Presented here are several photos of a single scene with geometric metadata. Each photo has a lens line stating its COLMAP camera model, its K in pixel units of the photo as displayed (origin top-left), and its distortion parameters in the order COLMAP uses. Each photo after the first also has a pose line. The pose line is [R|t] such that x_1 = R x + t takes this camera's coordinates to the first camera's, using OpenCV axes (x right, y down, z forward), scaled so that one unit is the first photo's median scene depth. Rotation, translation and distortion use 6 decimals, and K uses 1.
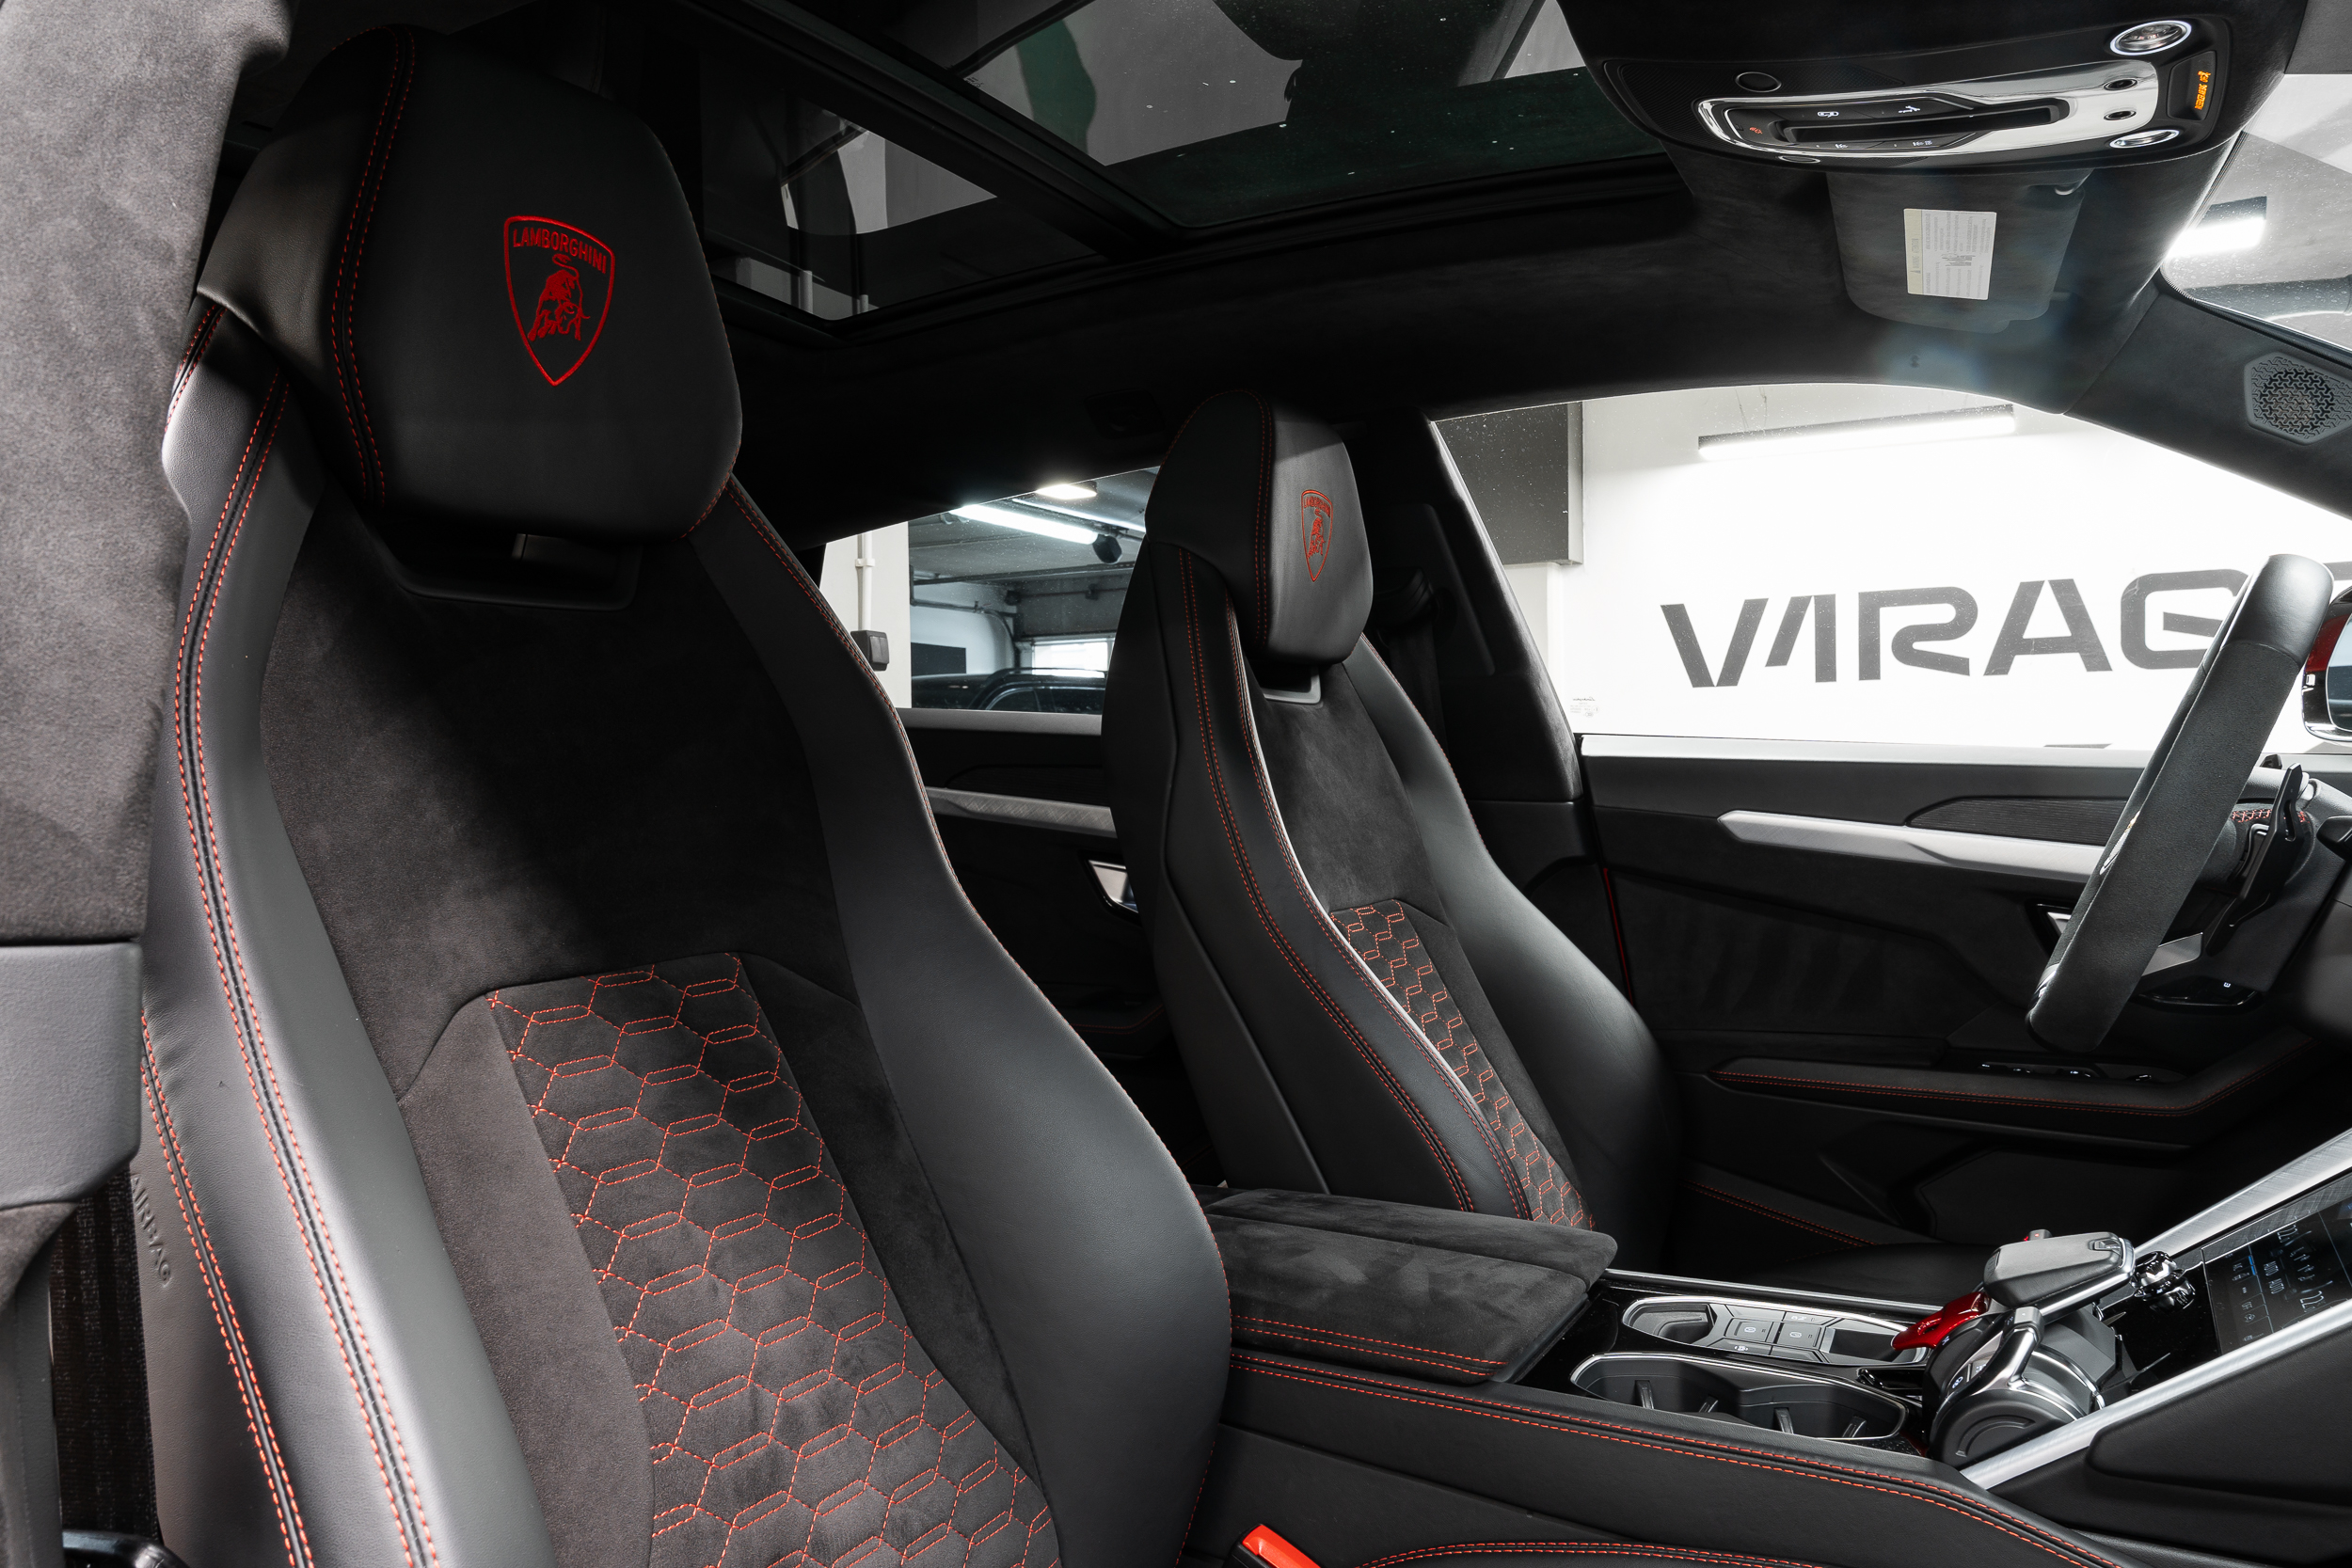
lens RADIAL K [[1674.2, 0, 1176.0], [0, 1674.2, 784.0], [0, 0, 1]] dist [-0.010207, 0.023128]
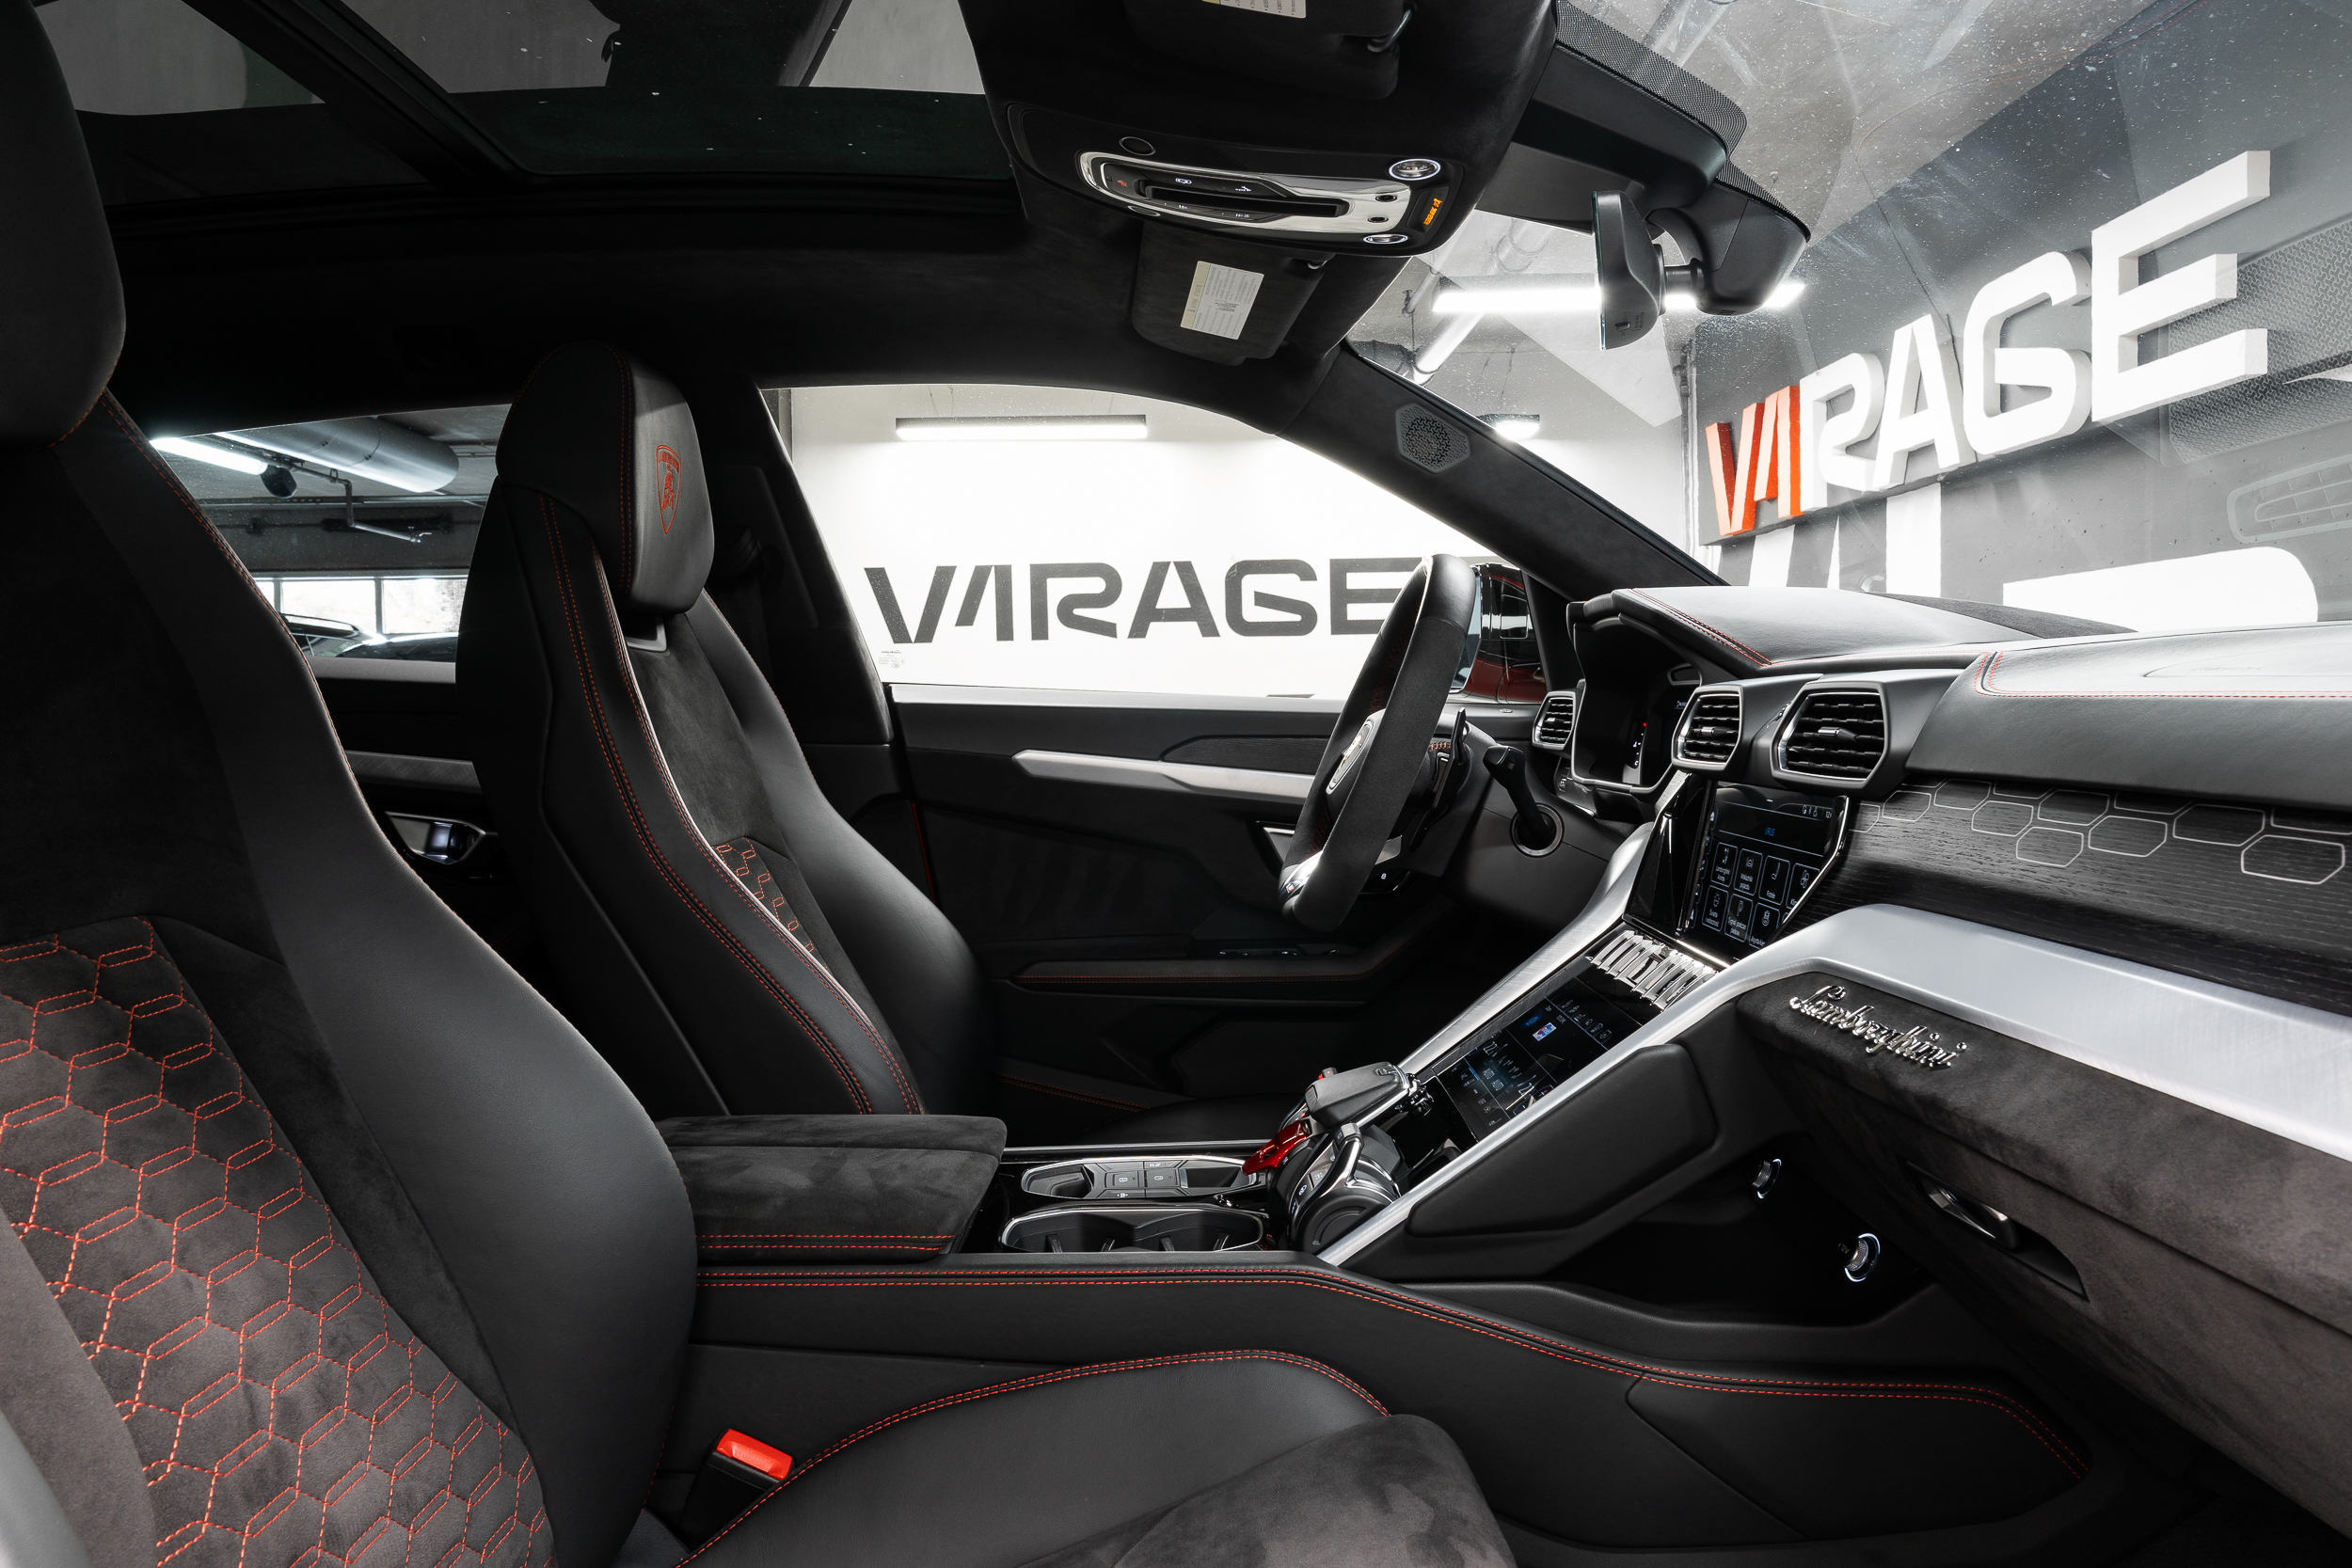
lens RADIAL K [[1572.2, 0, 1173.7], [0, 1572.2, 712.9], [0, 0, 1]] dist [0.000348, 0.008071]
pose [[0.873970, -0.000820, 0.485979, -0.179241], [0.006911, 0.999918, -0.010741, 0.004400], [-0.485930, 0.012746, 0.873905, -0.006633]]
